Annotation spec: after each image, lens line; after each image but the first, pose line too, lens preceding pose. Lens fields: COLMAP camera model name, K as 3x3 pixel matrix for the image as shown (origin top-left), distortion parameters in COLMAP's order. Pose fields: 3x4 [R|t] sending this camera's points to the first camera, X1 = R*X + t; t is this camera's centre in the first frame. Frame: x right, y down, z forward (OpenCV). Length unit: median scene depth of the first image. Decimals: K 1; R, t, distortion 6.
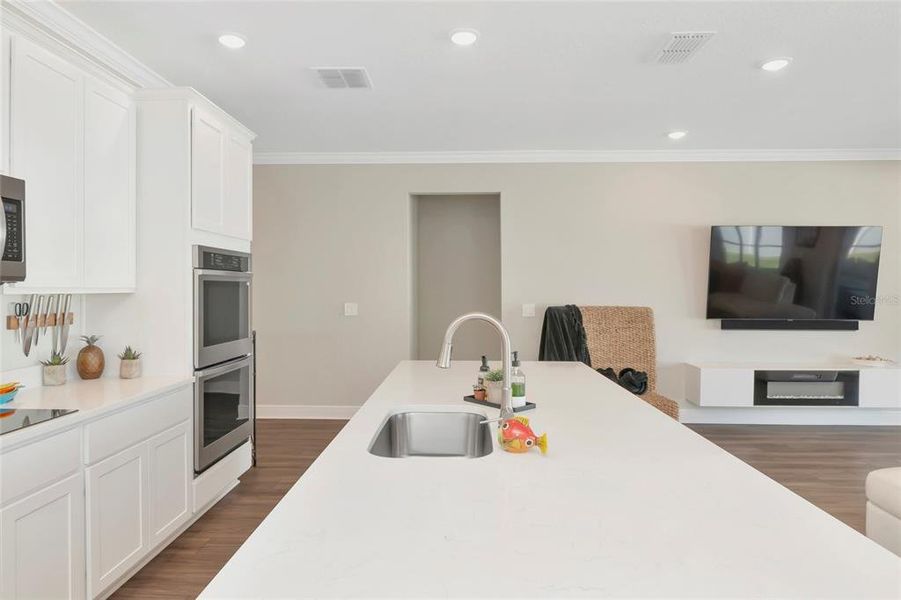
lens RADIAL K [[528.6, 0, 445.3], [0, 528.6, 291.0], [0, 0, 1]] dist [-0.005794, -0.002113]
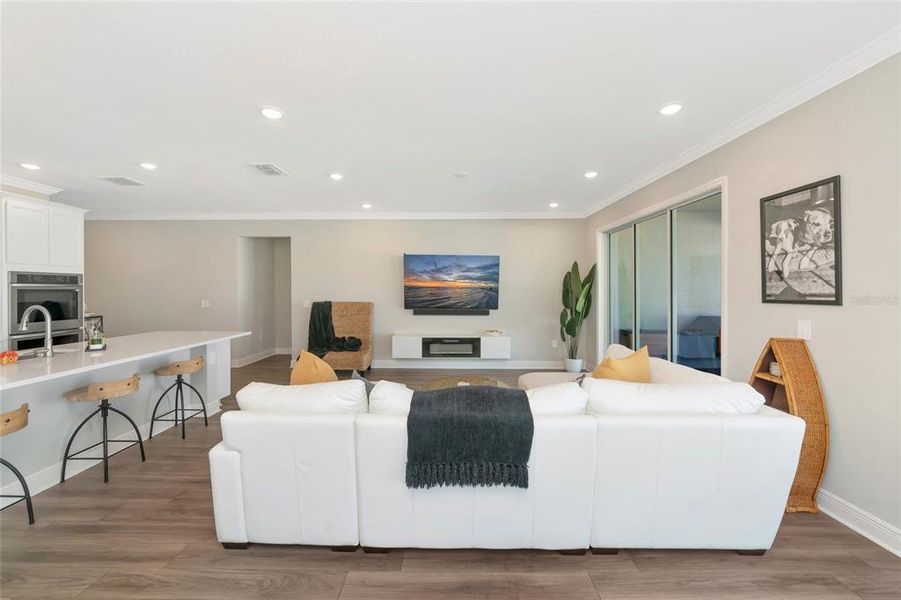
lens RADIAL K [[355.3, 0, 447.0], [0, 355.3, 290.3], [0, 0, 1]] dist [-0.002810, -0.000068]
pose [[0.999780, -0.001836, 0.020873, 1.088819], [0.001878, 0.999996, -0.001968, -0.011012], [-0.020870, 0.002007, 0.999780, -0.330613]]
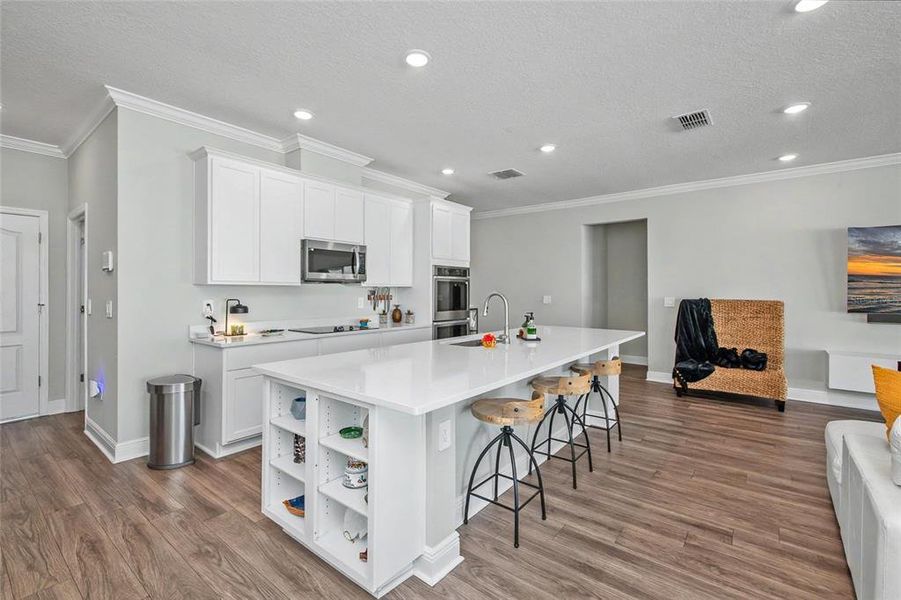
lens RADIAL K [[400.1, 0, 445.5], [0, 400.1, 290.1], [0, 0, 1]] dist [0.000921, 0.000205]
pose [[0.801973, -0.000022, -0.597360, 0.569194], [-0.004863, 0.999967, -0.006566, 0.027683], [0.597340, 0.008171, 0.801946, -0.323112]]
